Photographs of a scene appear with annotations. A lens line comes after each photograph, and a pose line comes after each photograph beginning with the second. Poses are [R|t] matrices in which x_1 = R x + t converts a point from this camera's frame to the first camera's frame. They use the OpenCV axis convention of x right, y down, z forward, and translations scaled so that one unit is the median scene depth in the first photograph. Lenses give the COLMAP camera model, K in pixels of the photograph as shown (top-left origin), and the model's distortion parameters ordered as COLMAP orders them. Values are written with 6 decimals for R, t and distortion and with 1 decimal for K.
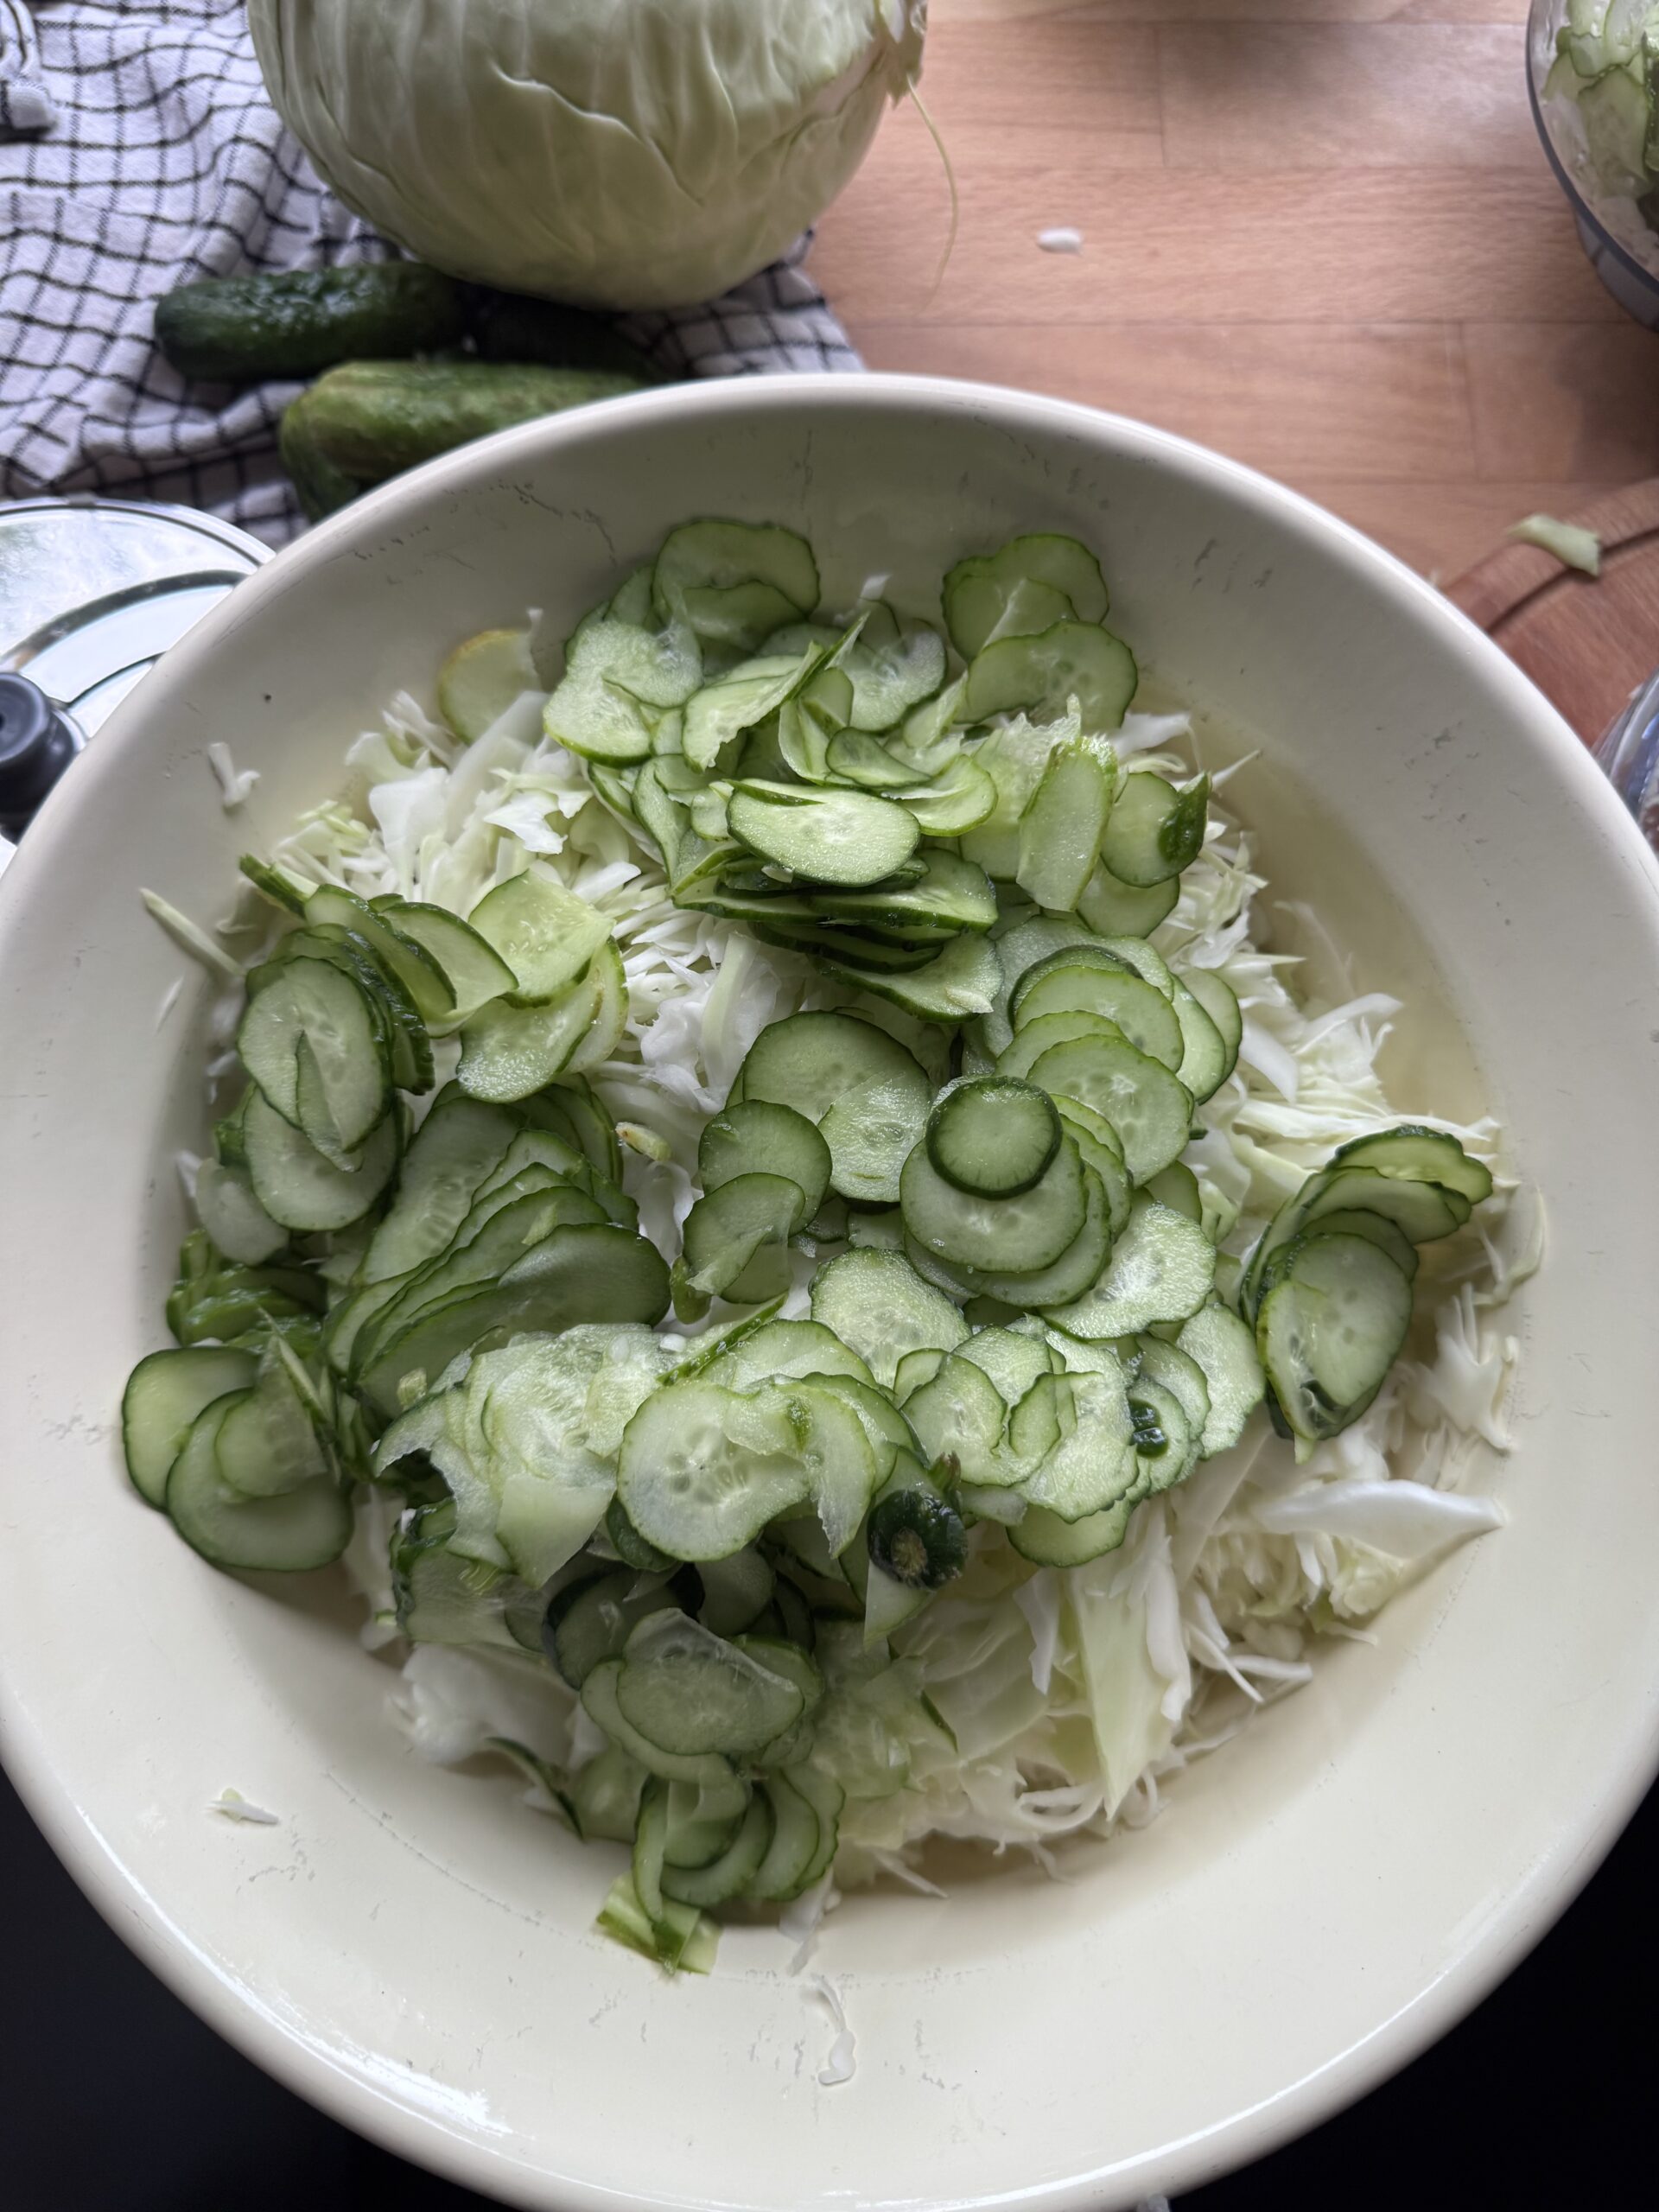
lens RADIAL K [[1576.5, 0, 829.5], [0, 1576.5, 1106.0], [0, 0, 1]] dist [0.038986, -0.061683]
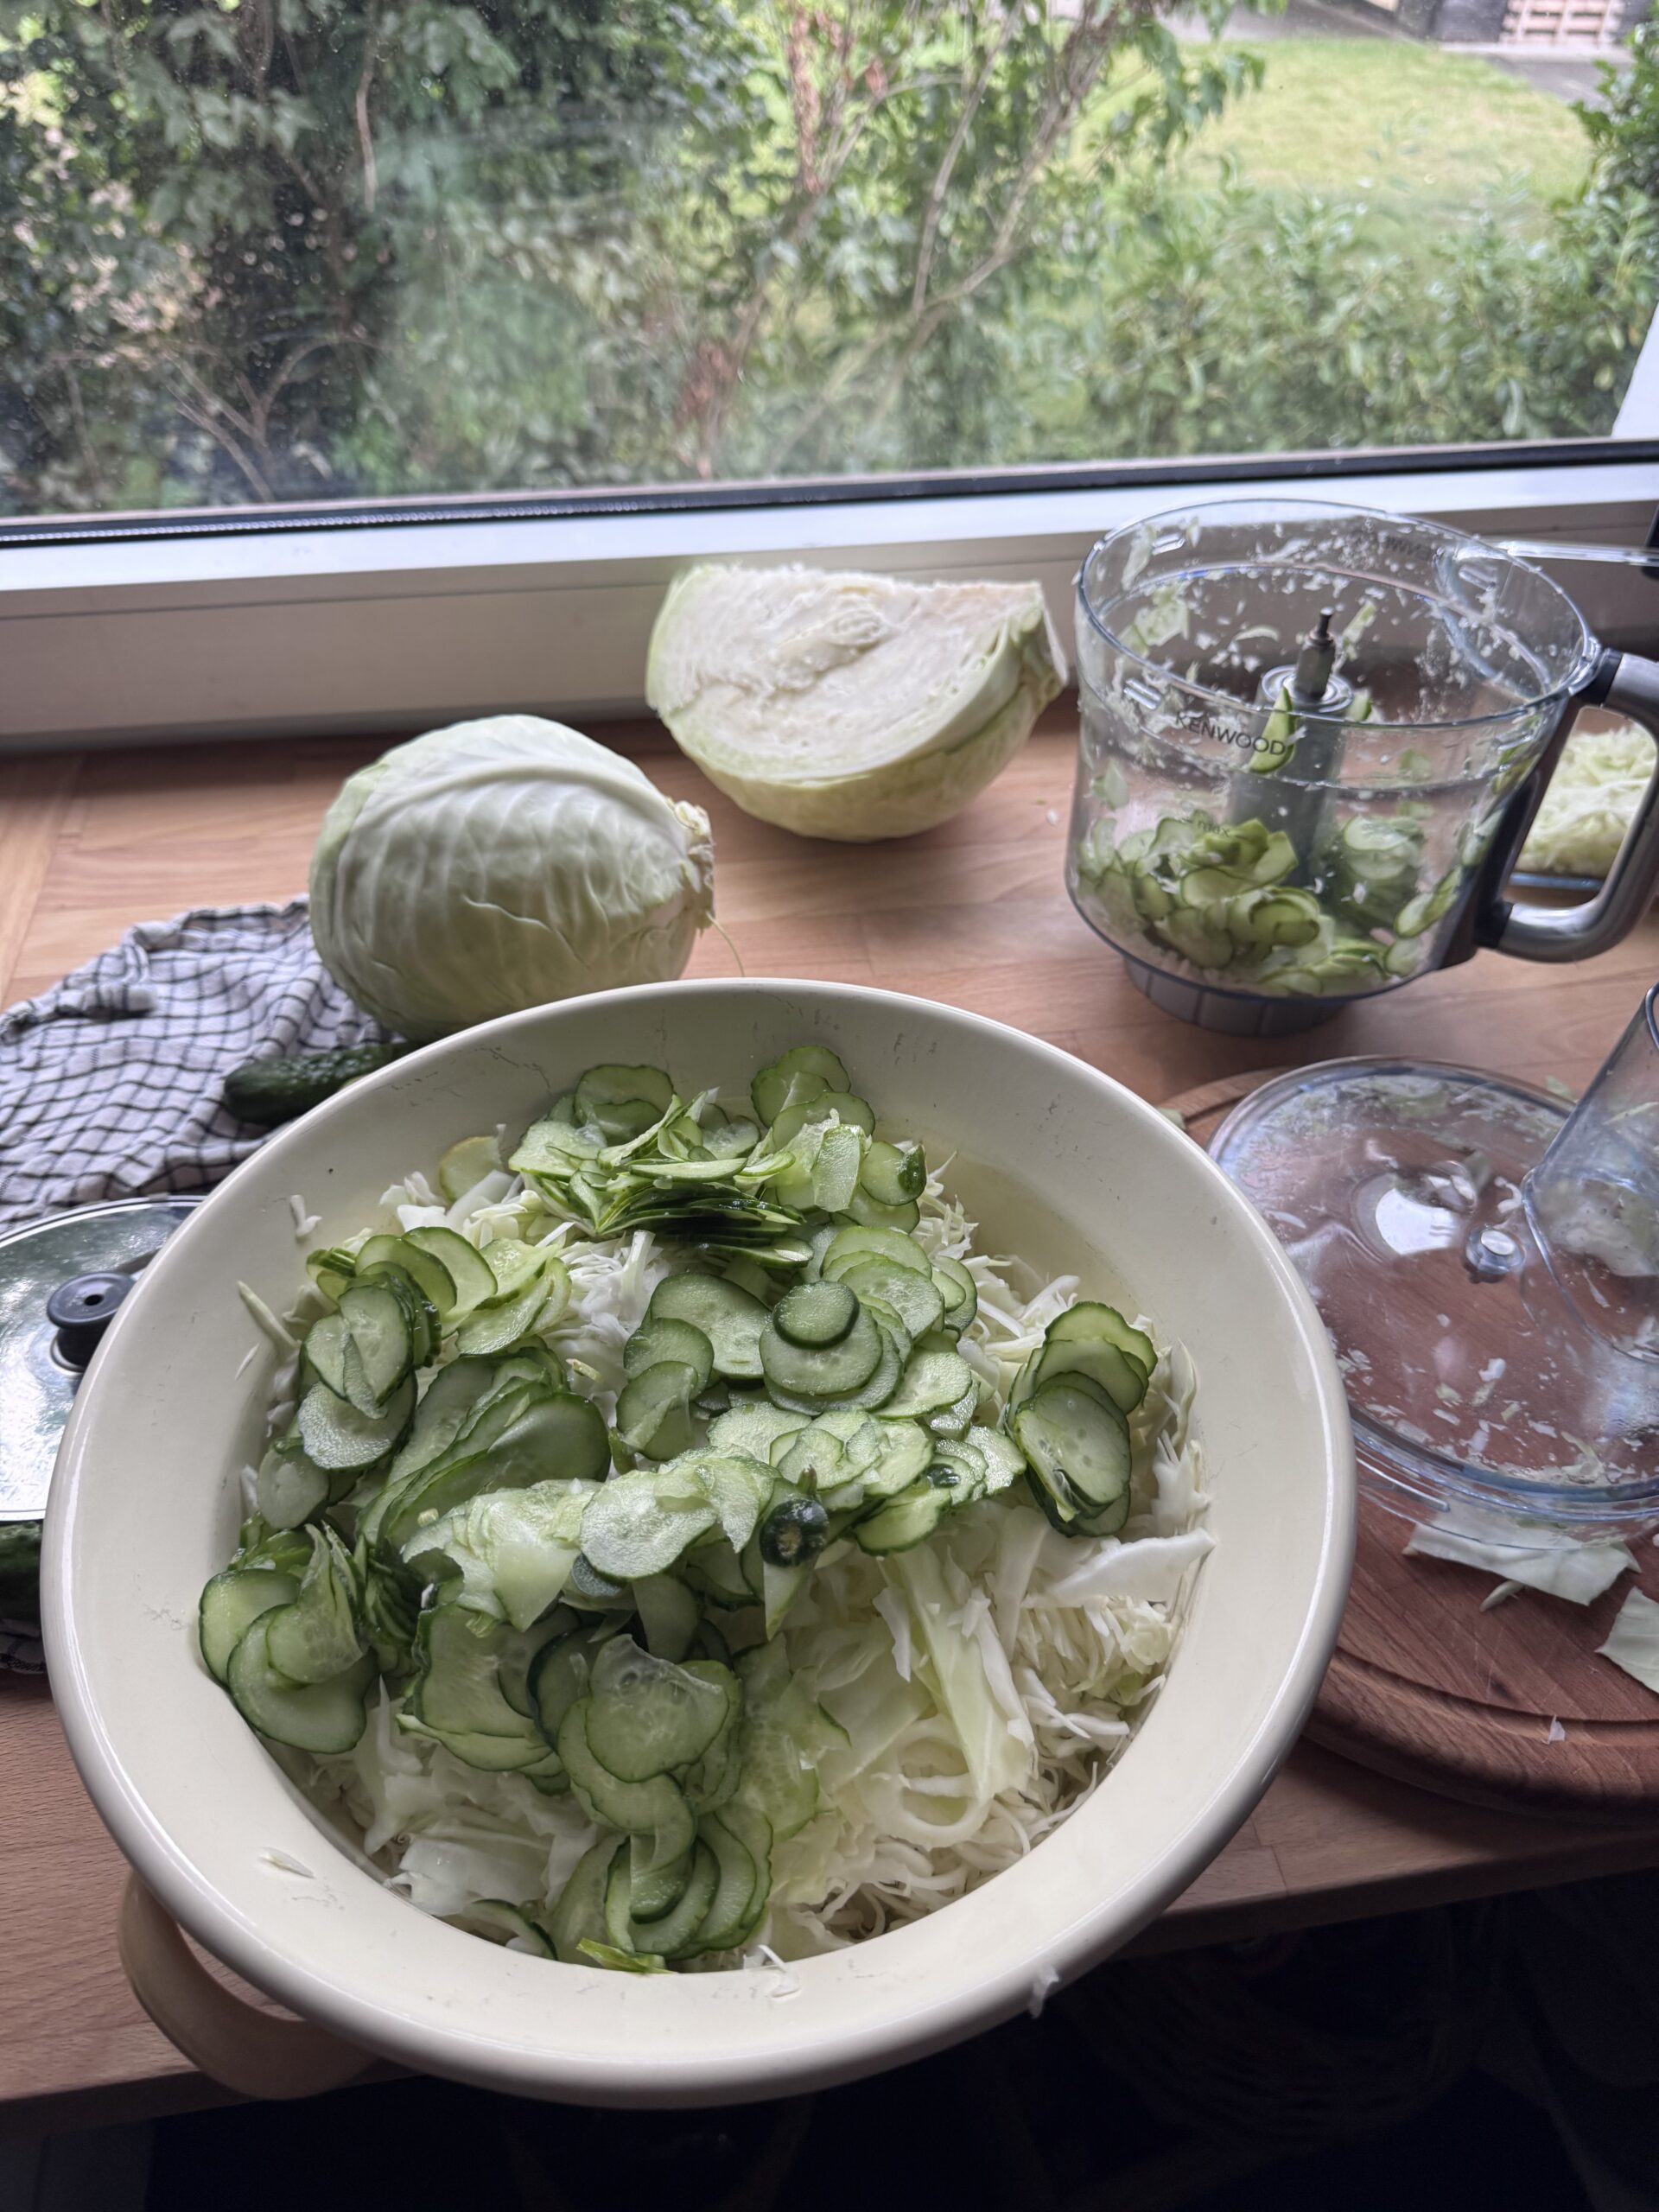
lens RADIAL K [[1467.9, 0, 829.5], [0, 1467.9, 1106.0], [0, 0, 1]] dist [0.102599, -0.258975]
pose [[0.989428, -0.091034, 0.112896, -0.024958], [0.138803, 0.820006, -0.555269, 0.603188], [-0.042027, 0.565069, 0.823973, -0.279131]]
